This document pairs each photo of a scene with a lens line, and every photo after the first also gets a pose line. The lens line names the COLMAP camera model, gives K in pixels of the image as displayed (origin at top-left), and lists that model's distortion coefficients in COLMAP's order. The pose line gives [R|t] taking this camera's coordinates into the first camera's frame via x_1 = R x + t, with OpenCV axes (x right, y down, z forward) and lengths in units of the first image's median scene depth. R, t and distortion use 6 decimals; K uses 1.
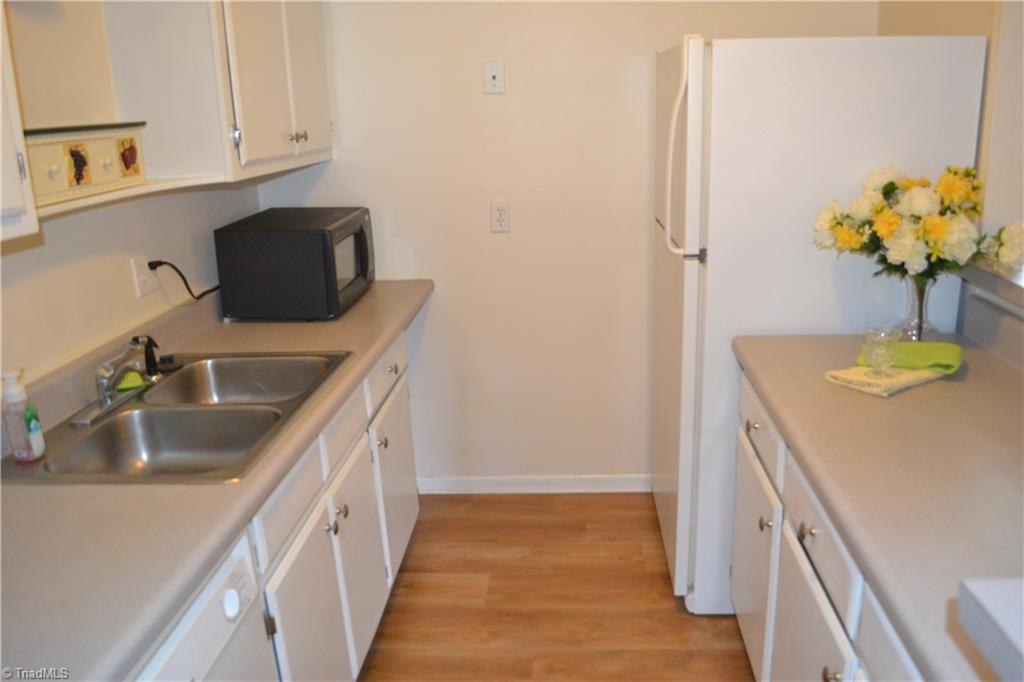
lens RADIAL K [[813.3, 0, 512.0], [0, 813.3, 341.0], [0, 0, 1]] dist [-0.081981, 0.003902]
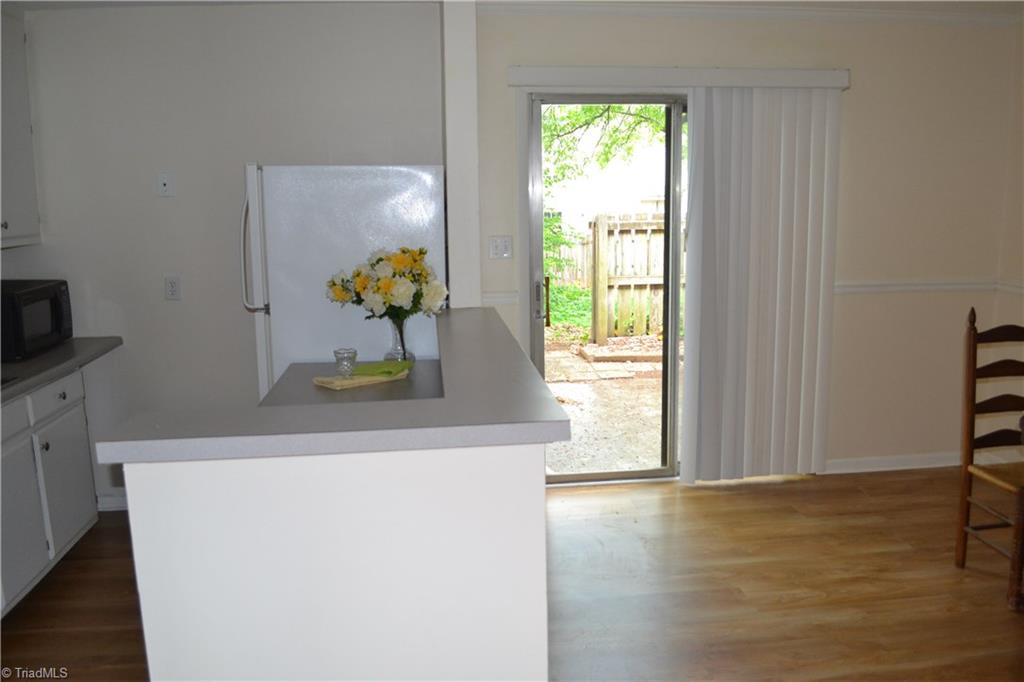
lens RADIAL K [[813.3, 0, 512.0], [0, 813.3, 341.0], [0, 0, 1]] dist [-0.081981, 0.003902]
pose [[0.985168, -0.005106, 0.171519, 0.395011], [0.024249, 0.993669, -0.109702, 0.114934], [-0.169873, 0.112234, 0.979054, -0.463748]]
